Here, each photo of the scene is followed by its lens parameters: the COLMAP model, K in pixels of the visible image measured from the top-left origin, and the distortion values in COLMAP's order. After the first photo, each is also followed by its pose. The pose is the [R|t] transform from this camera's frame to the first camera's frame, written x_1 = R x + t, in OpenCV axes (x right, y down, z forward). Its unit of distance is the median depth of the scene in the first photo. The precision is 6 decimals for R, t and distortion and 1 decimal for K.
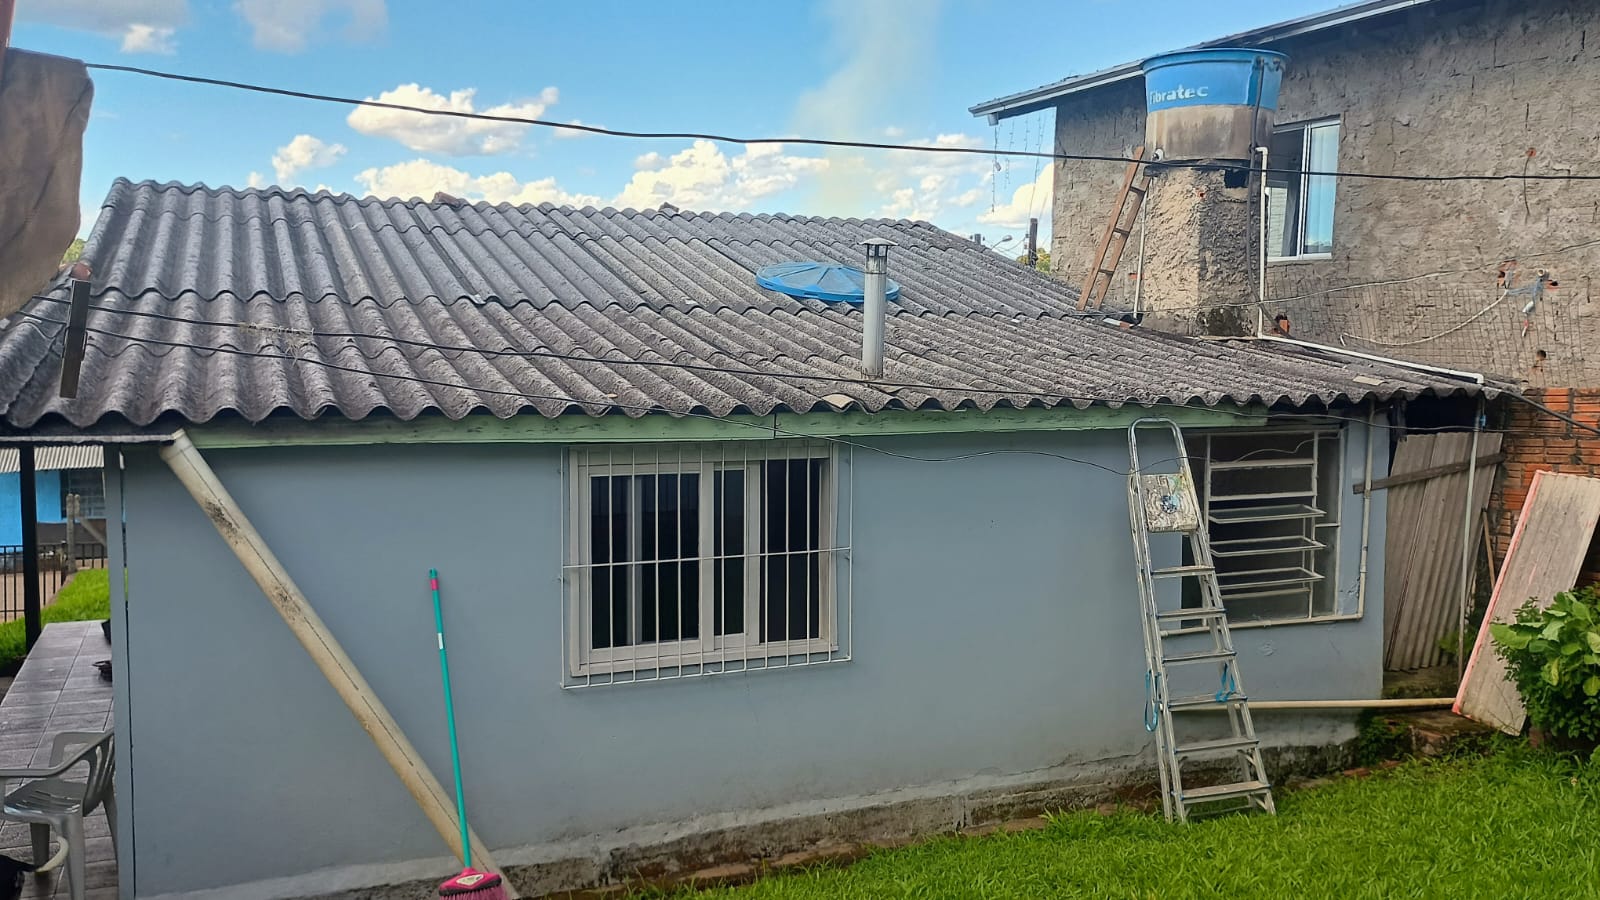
lens RADIAL K [[1342.9, 0, 800.0], [0, 1342.9, 450.0], [0, 0, 1]] dist [0.016932, -0.006770]
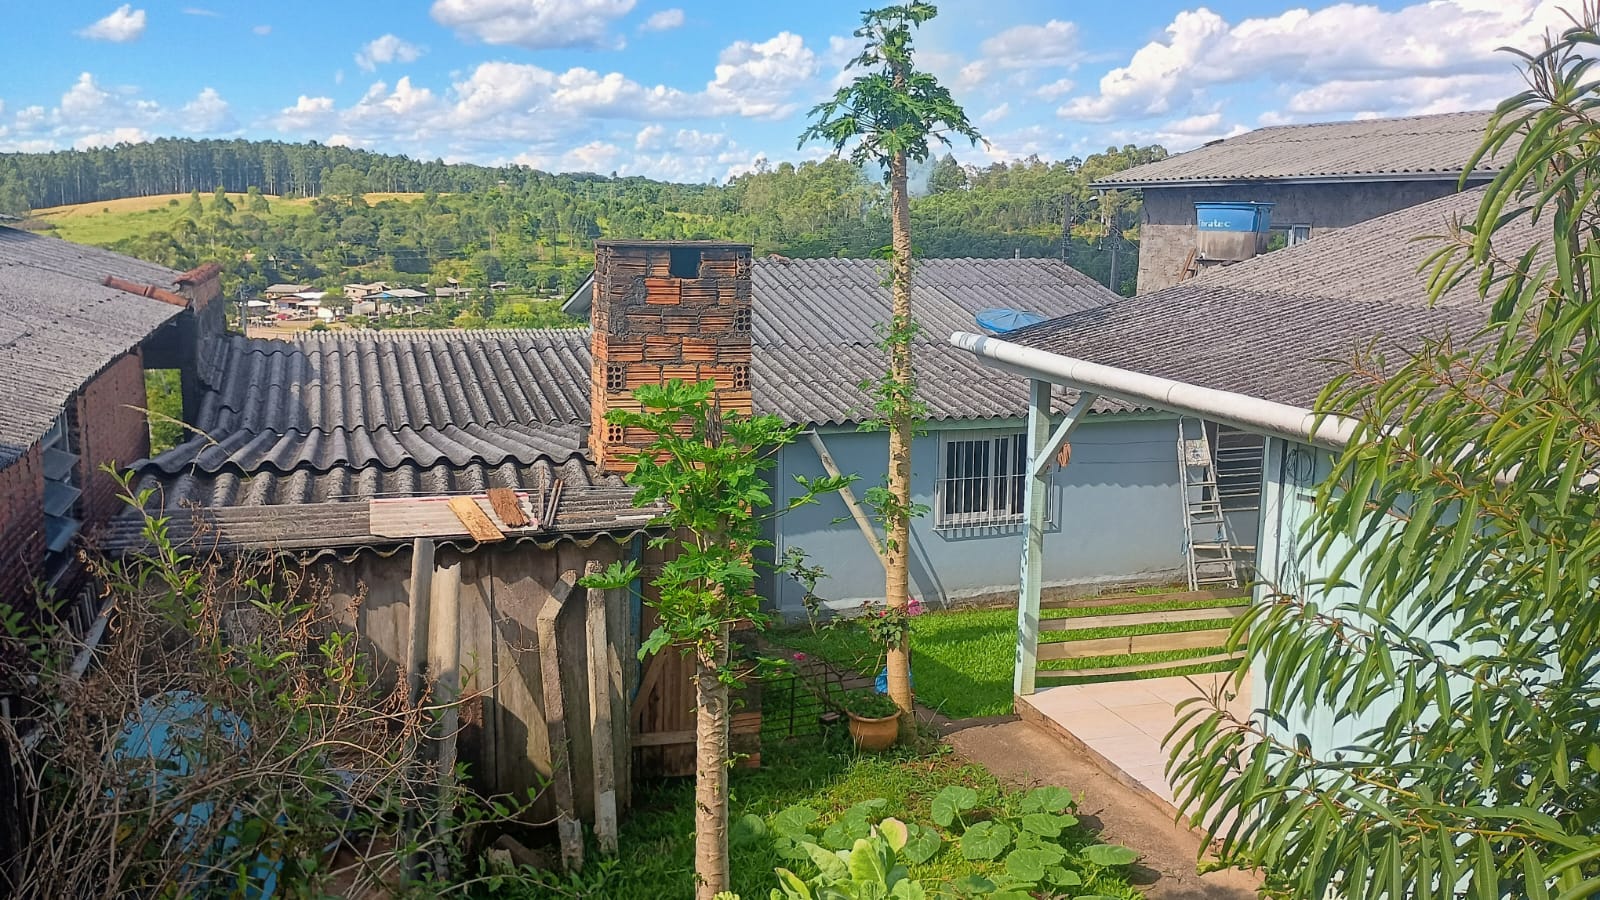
lens RADIAL K [[1342.9, 0, 800.0], [0, 1342.9, 450.0], [0, 0, 1]] dist [0.016932, -0.006770]
pose [[0.998899, 0.011879, -0.045388, -0.301955], [-0.008272, 0.996853, 0.078842, -0.148405], [0.046182, -0.078380, 0.995853, -1.347717]]
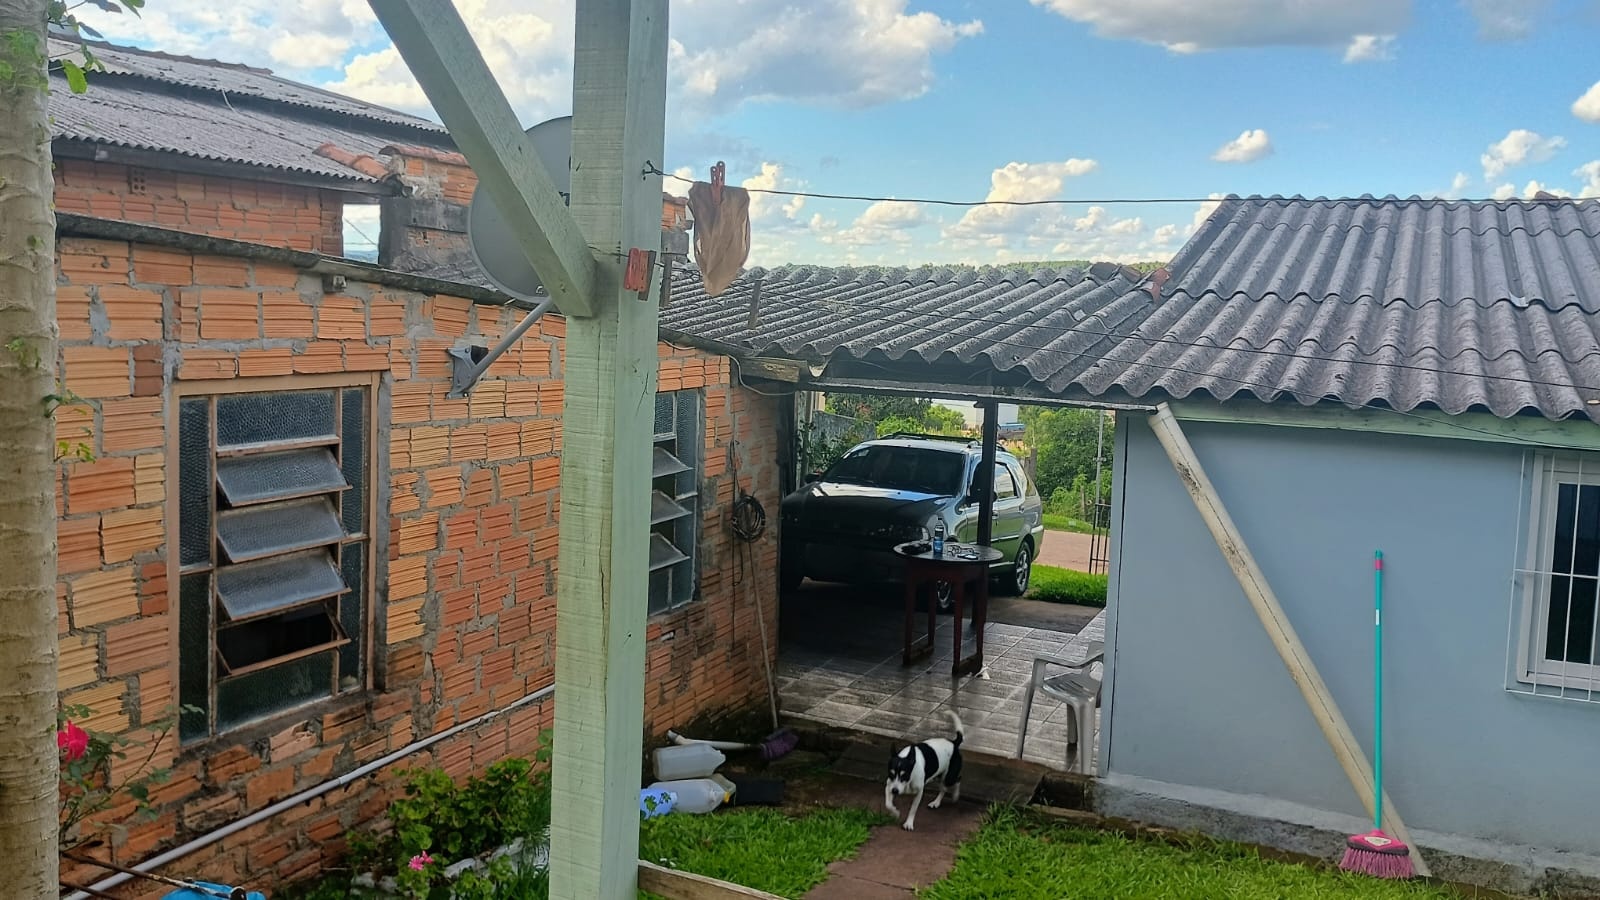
lens RADIAL K [[1342.9, 0, 800.0], [0, 1342.9, 450.0], [0, 0, 1]] dist [0.016932, -0.006770]
pose [[0.675292, 0.092165, -0.731770, 0.182682], [-0.094114, 0.994819, 0.038445, 0.009972], [0.731521, 0.042908, 0.680467, -0.073793]]
